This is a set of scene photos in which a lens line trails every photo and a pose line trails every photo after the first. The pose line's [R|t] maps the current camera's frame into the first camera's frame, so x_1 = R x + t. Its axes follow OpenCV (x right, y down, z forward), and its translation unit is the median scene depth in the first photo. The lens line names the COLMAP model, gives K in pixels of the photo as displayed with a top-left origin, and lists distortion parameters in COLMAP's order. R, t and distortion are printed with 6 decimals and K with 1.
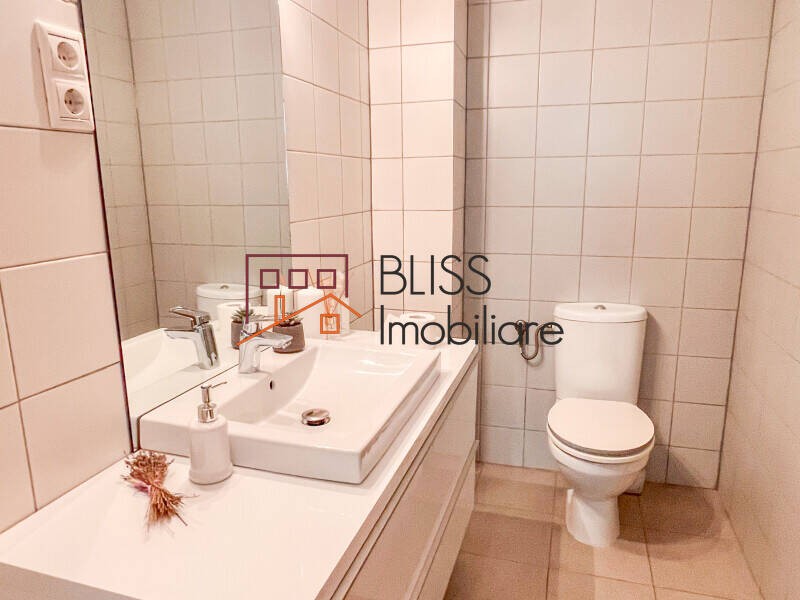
lens RADIAL K [[550.8, 0, 401.4], [0, 550.8, 297.7], [0, 0, 1]] dist [-0.002705, 0.001757]
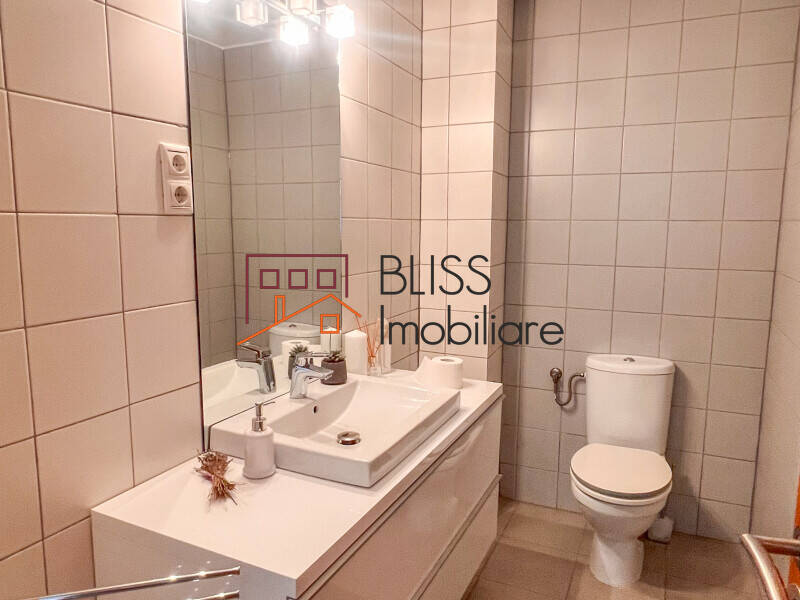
lens RADIAL K [[553.7, 0, 411.9], [0, 553.7, 299.9], [0, 0, 1]] dist [0.003652, -0.001509]
pose [[0.992090, 0.034511, -0.120690, 0.117740], [-0.043038, 0.996704, -0.068773, -0.009728], [0.117919, 0.073423, 0.990305, -0.215955]]
